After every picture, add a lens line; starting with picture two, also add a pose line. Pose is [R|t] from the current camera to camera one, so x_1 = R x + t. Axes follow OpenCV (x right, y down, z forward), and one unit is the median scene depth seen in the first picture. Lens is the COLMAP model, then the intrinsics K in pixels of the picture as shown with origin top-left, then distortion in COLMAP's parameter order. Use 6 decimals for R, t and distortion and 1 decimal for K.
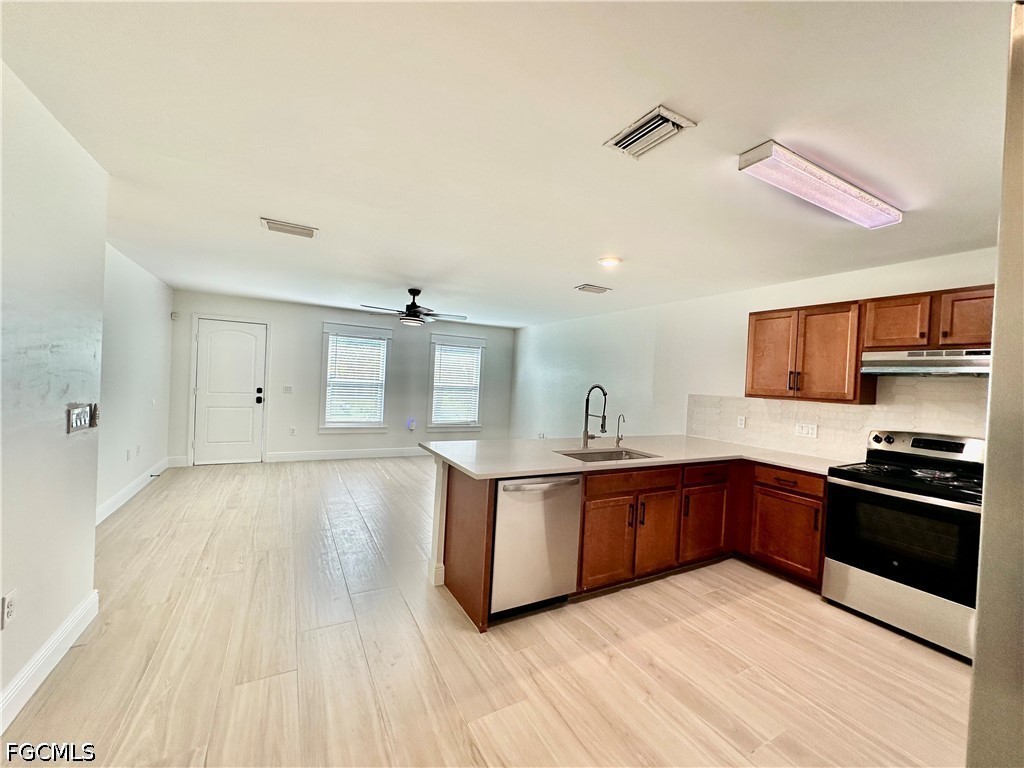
lens RADIAL K [[409.3, 0, 511.2], [0, 409.3, 382.7], [0, 0, 1]] dist [-0.002861, -0.000188]
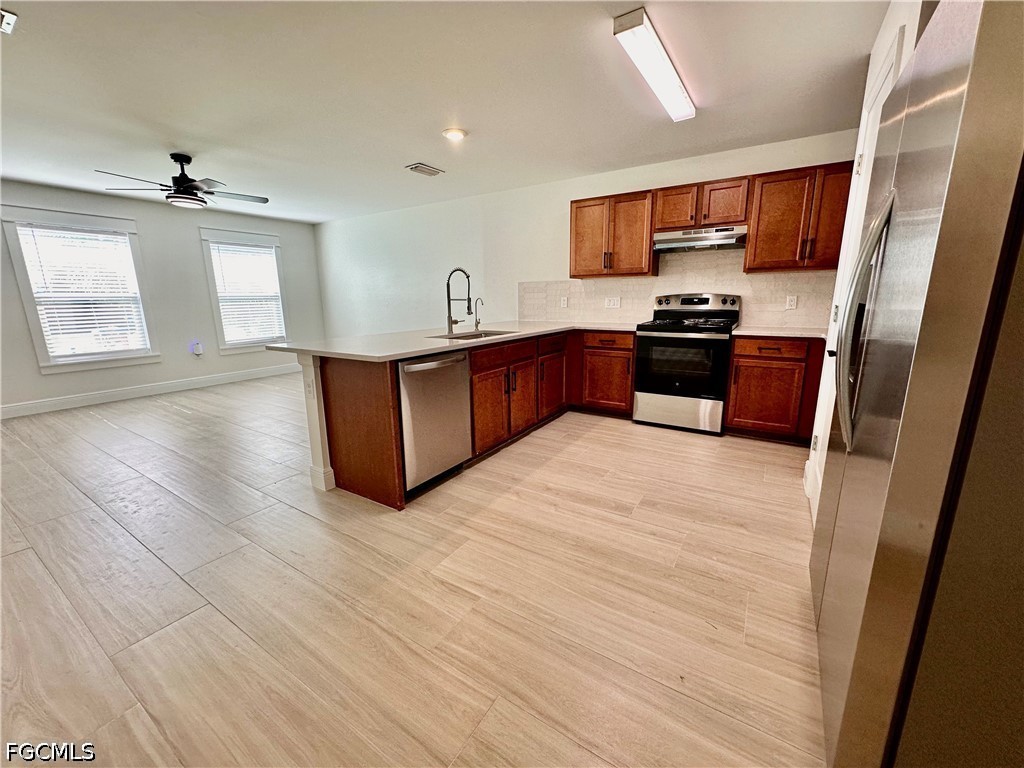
lens RADIAL K [[409.3, 0, 514.5], [0, 409.3, 383.3], [0, 0, 1]] dist [-0.002861, -0.000188]
pose [[0.875531, -0.159727, 0.455997, -0.184453], [0.060678, 0.972653, 0.224199, 0.069556], [-0.479338, -0.168624, 0.861279, 0.028068]]
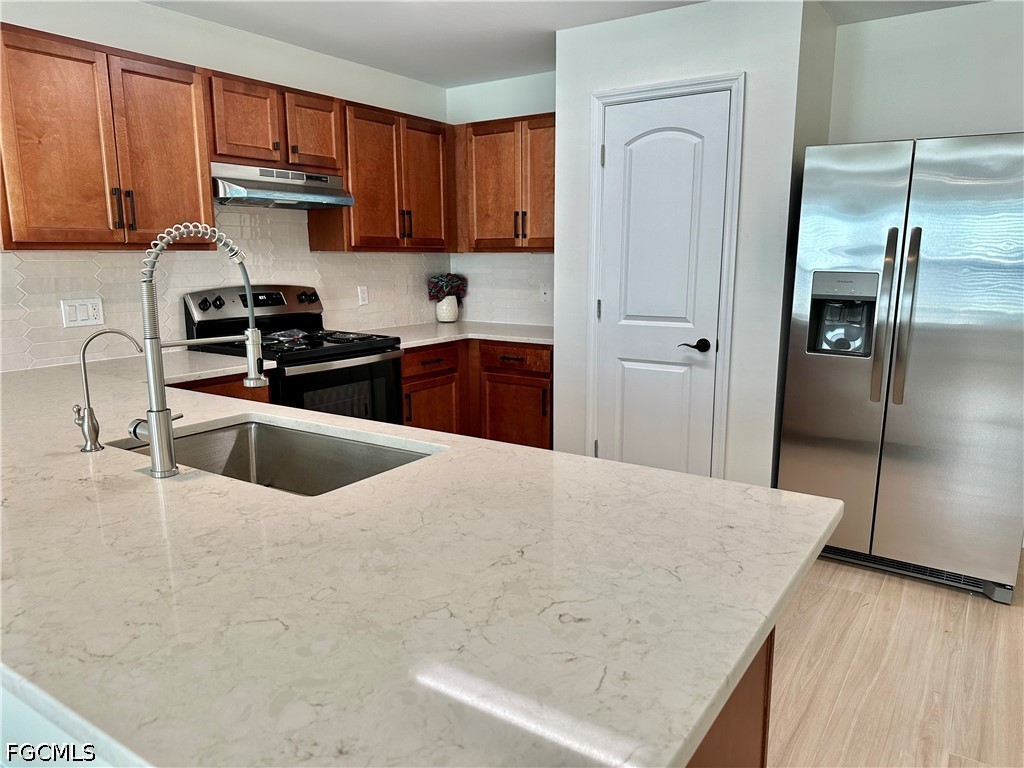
lens RADIAL K [[729.6, 0, 512.4], [0, 729.6, 387.1], [0, 0, 1]] dist [0.046738, -0.058402]
pose [[-0.453665, -0.207235, 0.866742, -0.354759], [-0.008237, 0.973520, 0.228454, -0.003018], [-0.891134, 0.096502, -0.443359, 1.137896]]
